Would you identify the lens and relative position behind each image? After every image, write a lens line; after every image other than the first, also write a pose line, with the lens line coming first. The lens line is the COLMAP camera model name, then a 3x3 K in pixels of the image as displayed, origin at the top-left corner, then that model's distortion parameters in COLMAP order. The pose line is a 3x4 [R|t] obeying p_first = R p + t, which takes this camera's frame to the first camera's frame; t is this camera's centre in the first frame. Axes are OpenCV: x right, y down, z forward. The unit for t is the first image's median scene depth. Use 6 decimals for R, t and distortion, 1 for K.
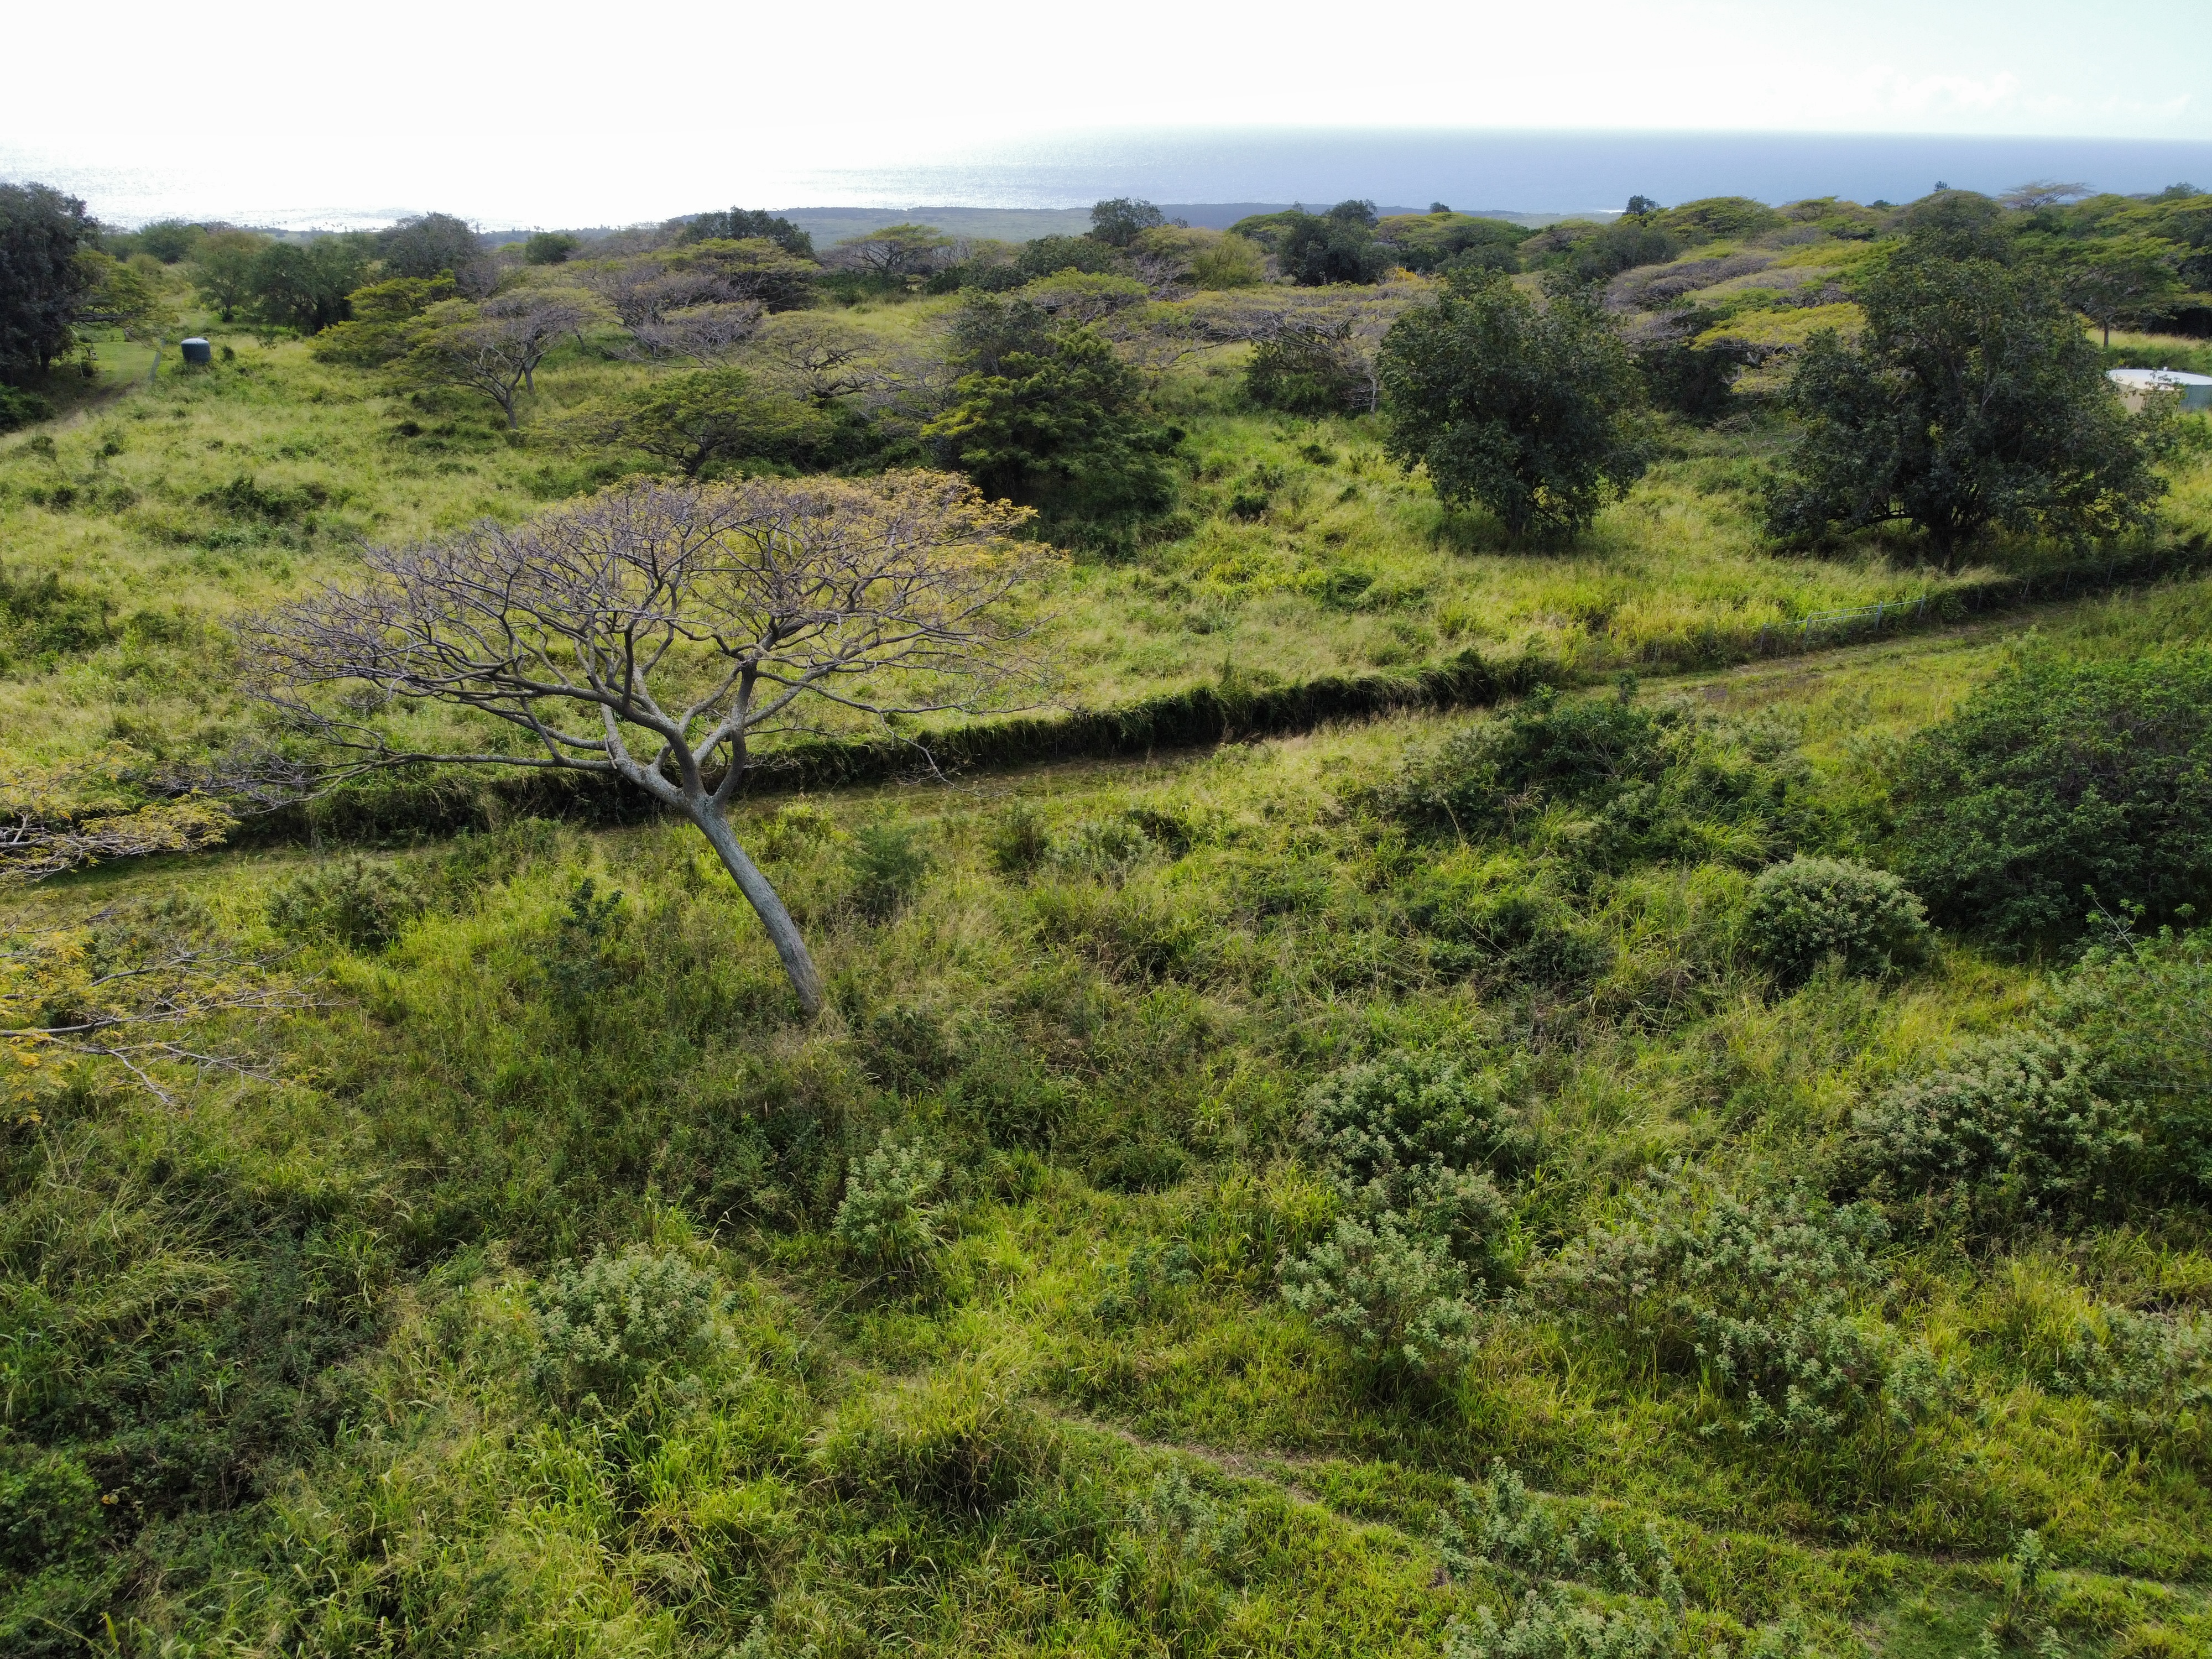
lens RADIAL K [[1668.4, 0, 1093.1], [0, 1668.4, 838.0], [0, 0, 1]] dist [0.001514, -0.007678]
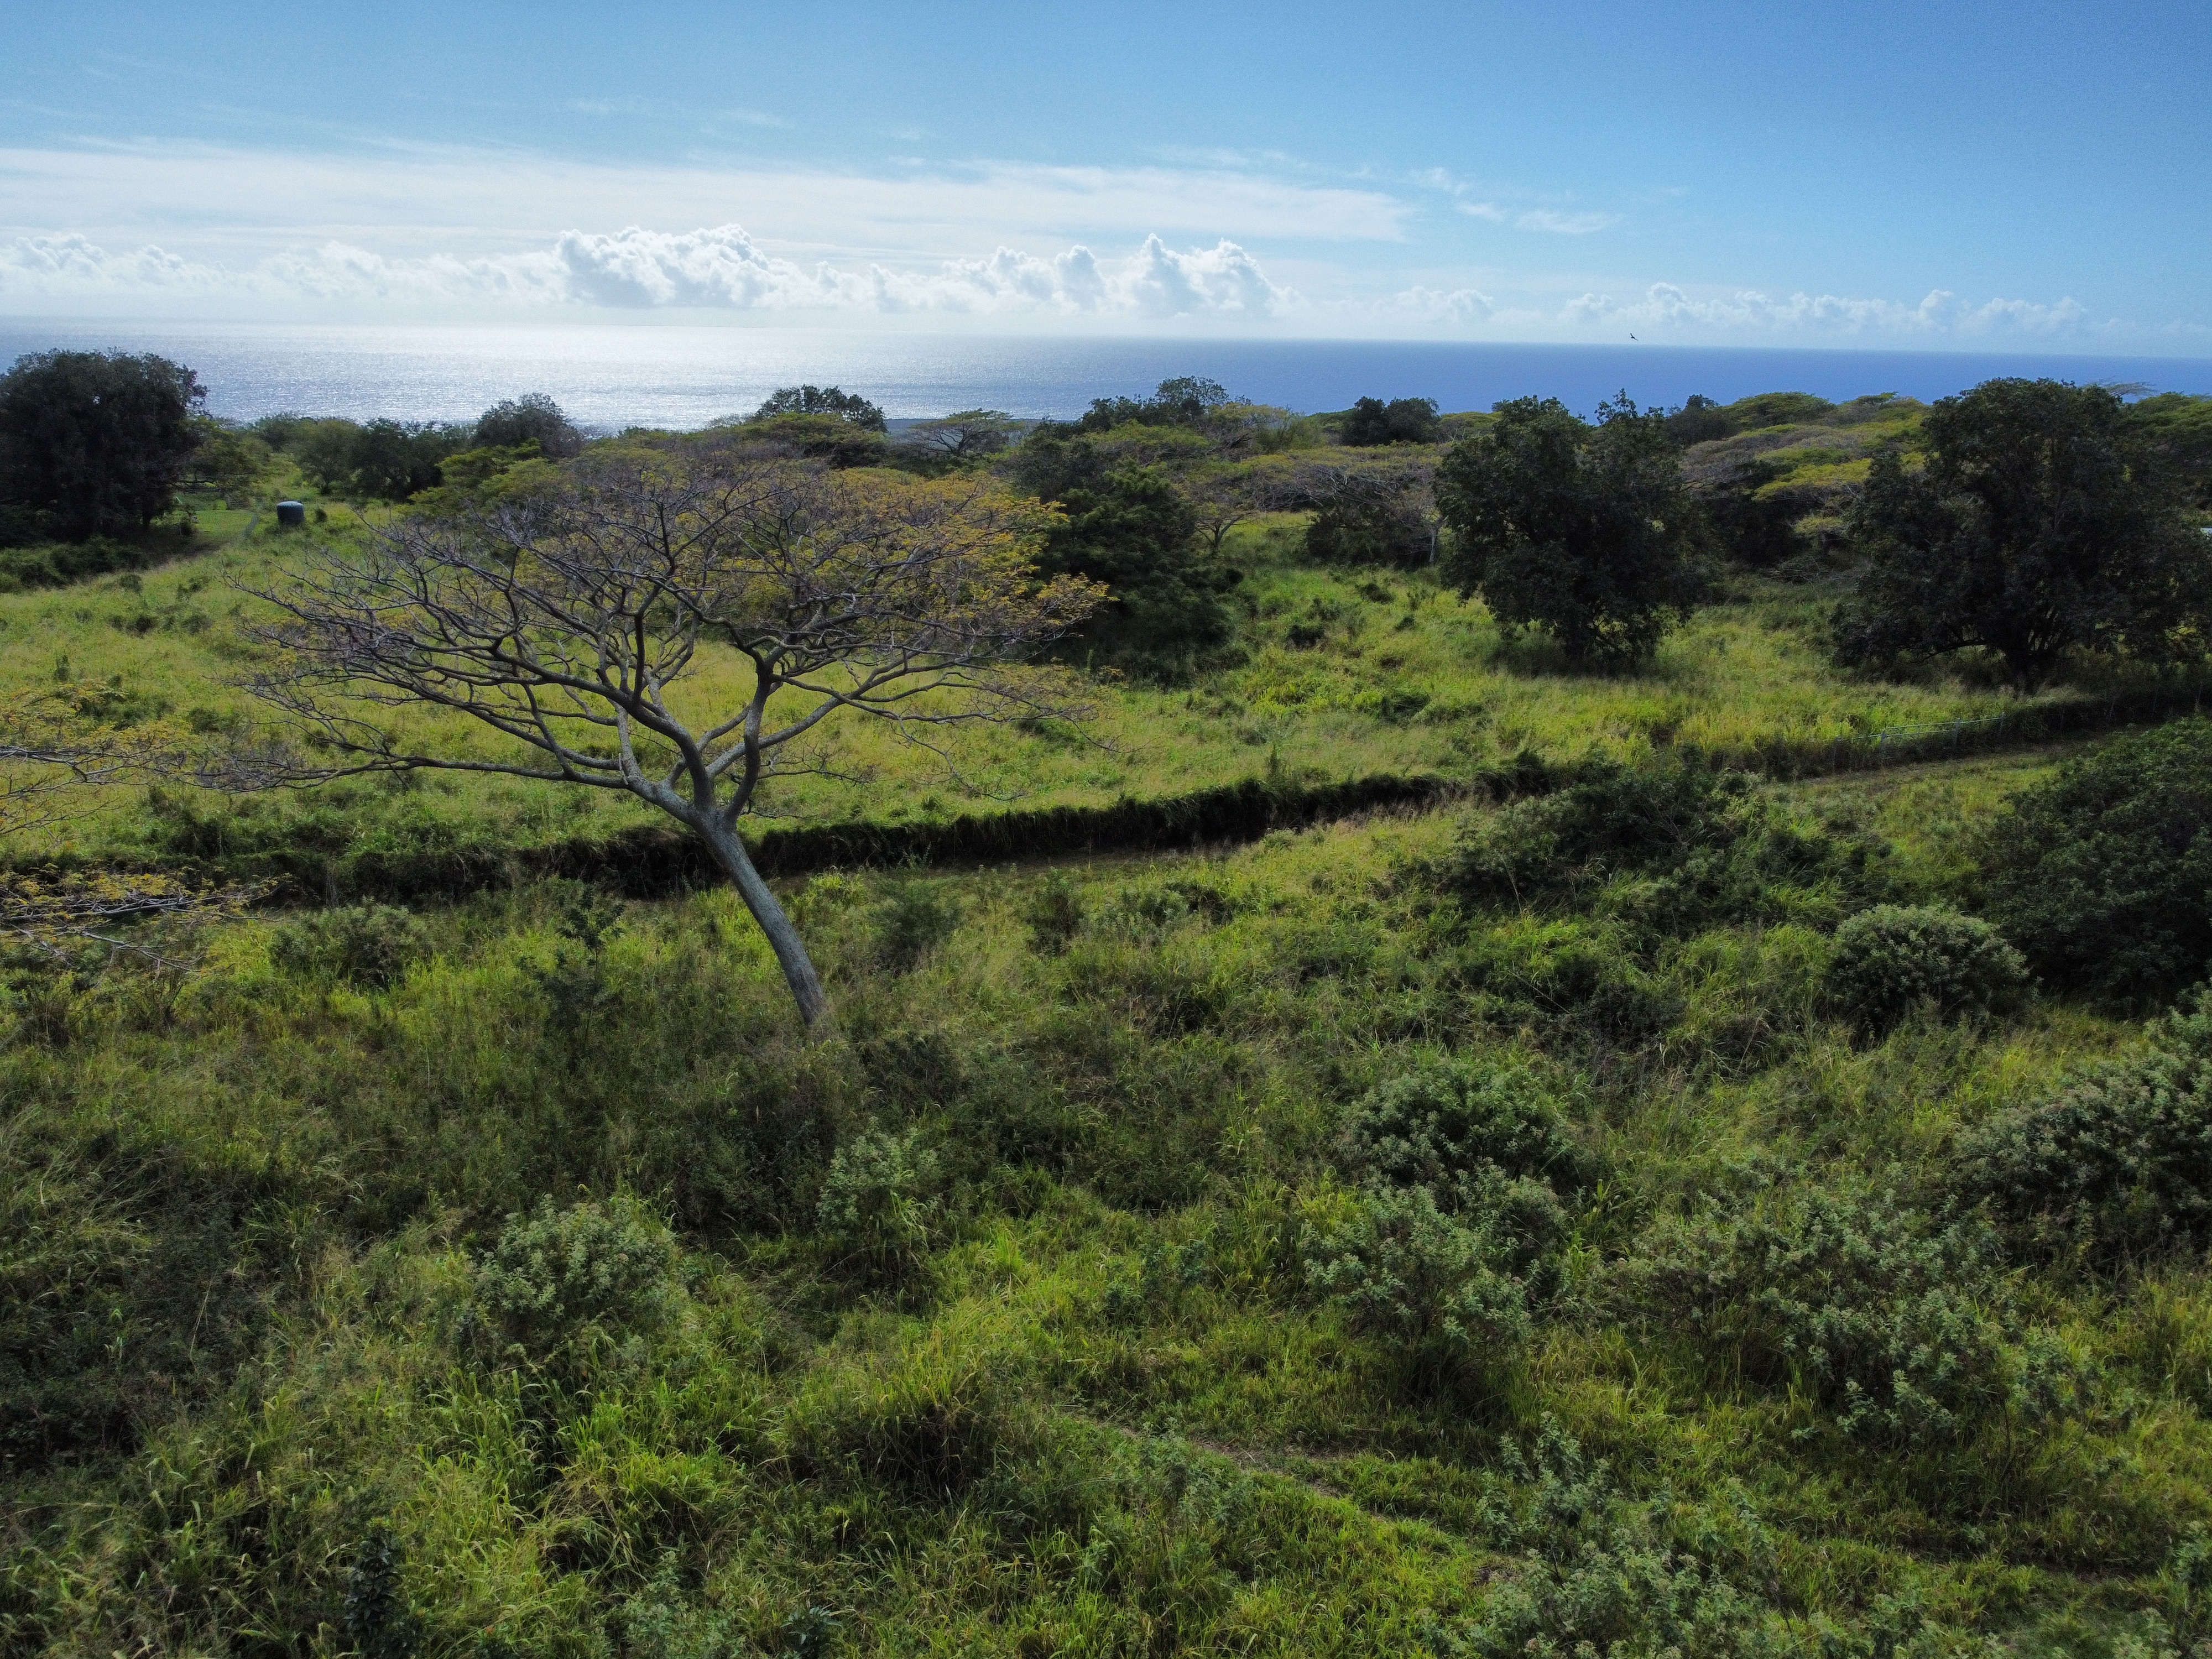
lens RADIAL K [[1668.4, 0, 1092.8], [0, 1668.4, 841.2], [0, 0, 1]] dist [0.001514, -0.007678]
pose [[0.999140, 0.013975, -0.039033, 0.017741], [-0.018299, 0.993461, -0.112697, 0.083167], [0.037203, 0.113315, 0.992862, 0.052455]]
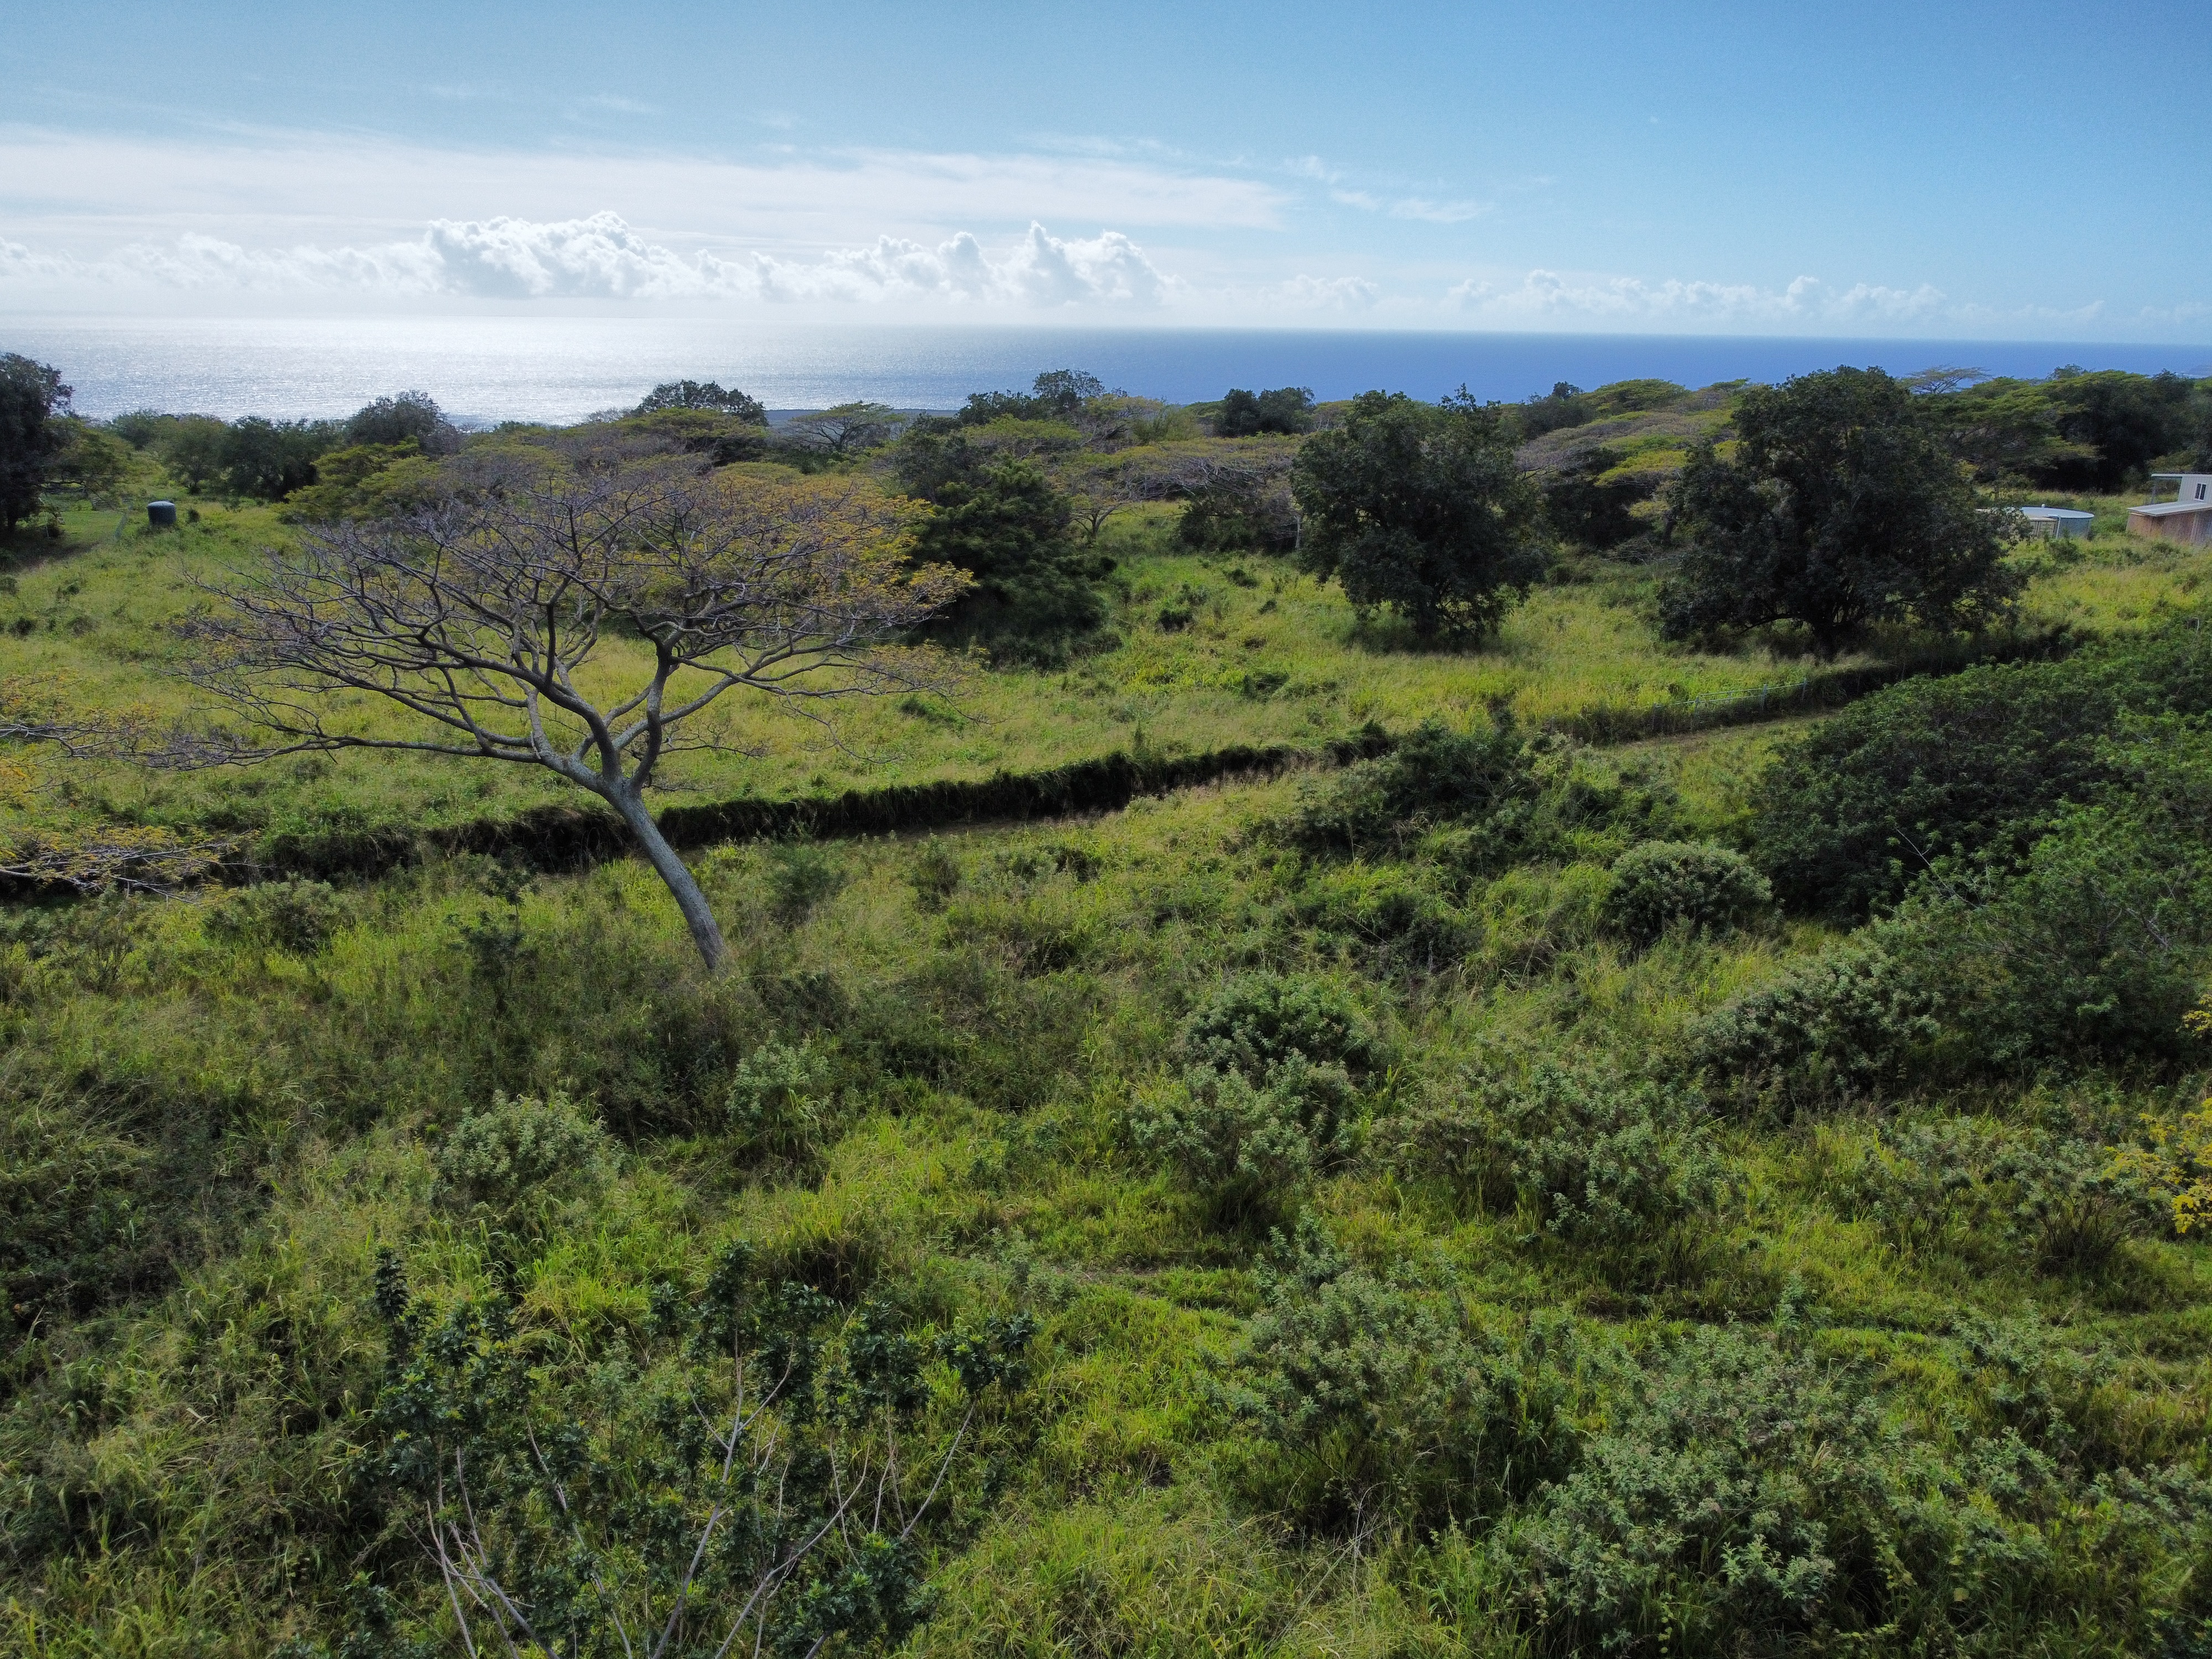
lens RADIAL K [[1668.4, 0, 1091.3], [0, 1668.4, 837.8], [0, 0, 1]] dist [0.001514, -0.007678]
pose [[0.999669, -0.009640, 0.023868, 0.034990], [0.012178, 0.994013, -0.108578, 0.112980], [-0.022678, 0.108833, 0.993801, -0.052157]]
